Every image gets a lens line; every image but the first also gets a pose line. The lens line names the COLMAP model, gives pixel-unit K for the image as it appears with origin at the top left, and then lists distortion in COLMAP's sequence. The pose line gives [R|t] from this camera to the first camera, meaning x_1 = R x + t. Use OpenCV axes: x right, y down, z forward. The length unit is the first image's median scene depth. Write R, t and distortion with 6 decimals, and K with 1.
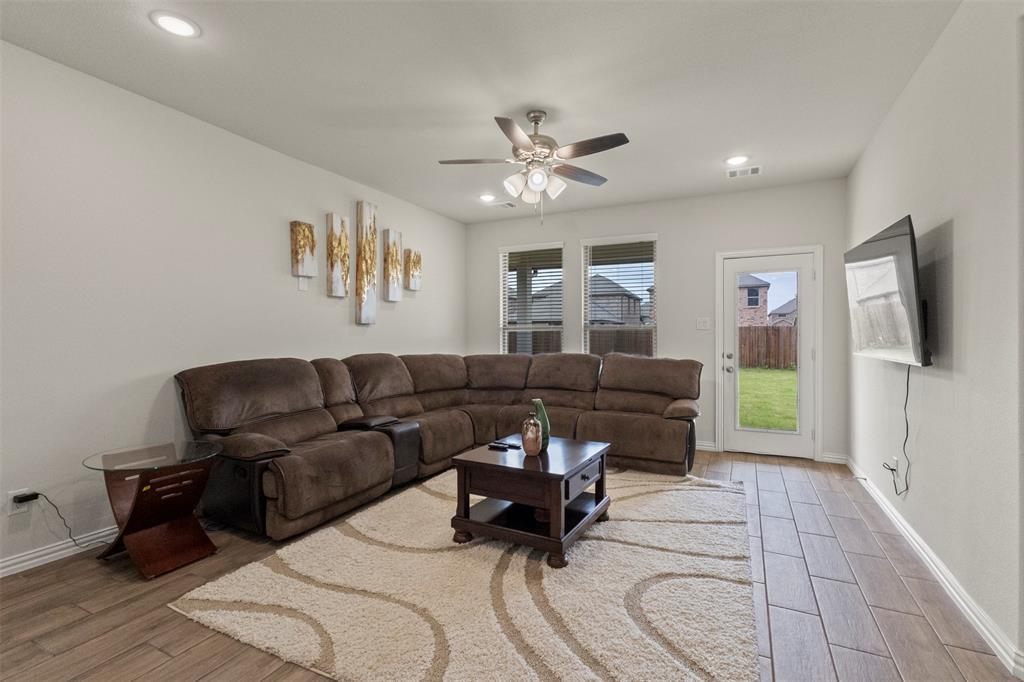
lens RADIAL K [[474.6, 0, 511.7], [0, 474.6, 341.1], [0, 0, 1]] dist [-0.002368, 0.000552]
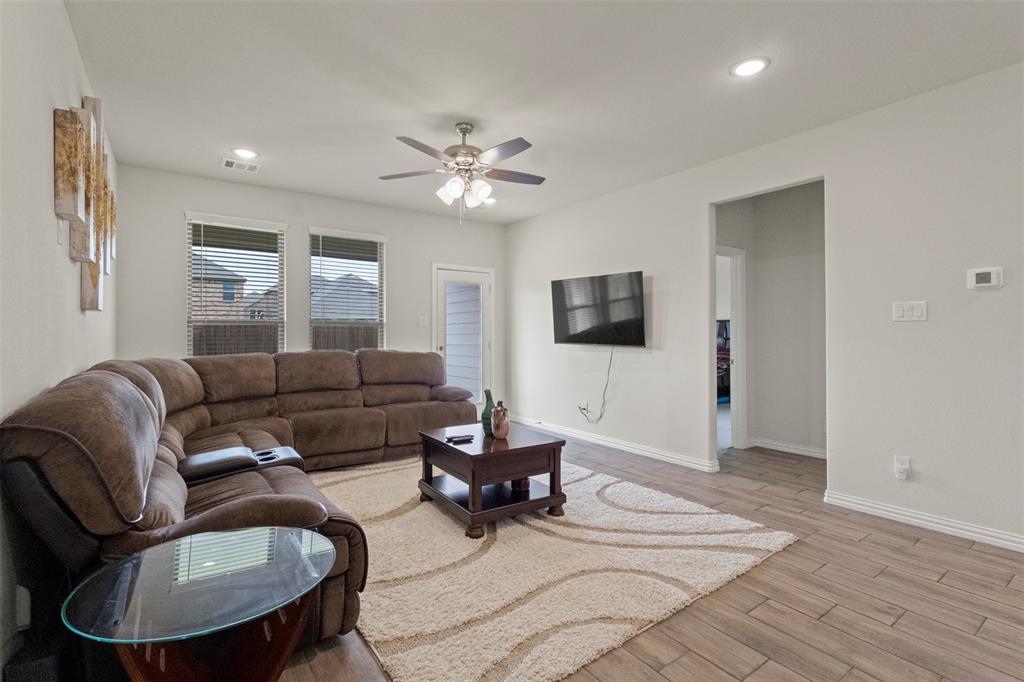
lens RADIAL K [[474.6, 0, 513.3], [0, 474.6, 324.3], [0, 0, 1]] dist [-0.002368, 0.000552]
pose [[0.466776, 0.016318, 0.884225, -0.590718], [0.010241, 0.999663, -0.023854, 0.000960], [-0.884316, 0.020189, 0.466451, 0.283350]]
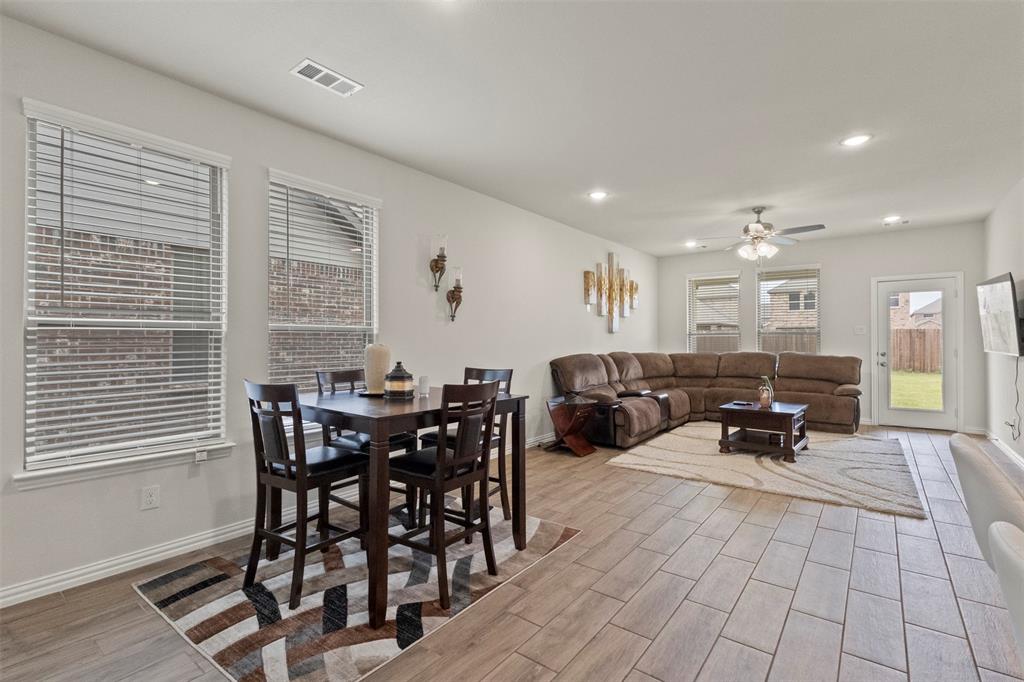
lens RADIAL K [[474.6, 0, 510.4], [0, 474.6, 342.4], [0, 0, 1]] dist [-0.002368, 0.000552]
pose [[0.979144, -0.002696, -0.203148, -0.329224], [0.001722, 0.999986, -0.004974, 0.003094], [0.203159, 0.004520, 0.979135, -0.577476]]
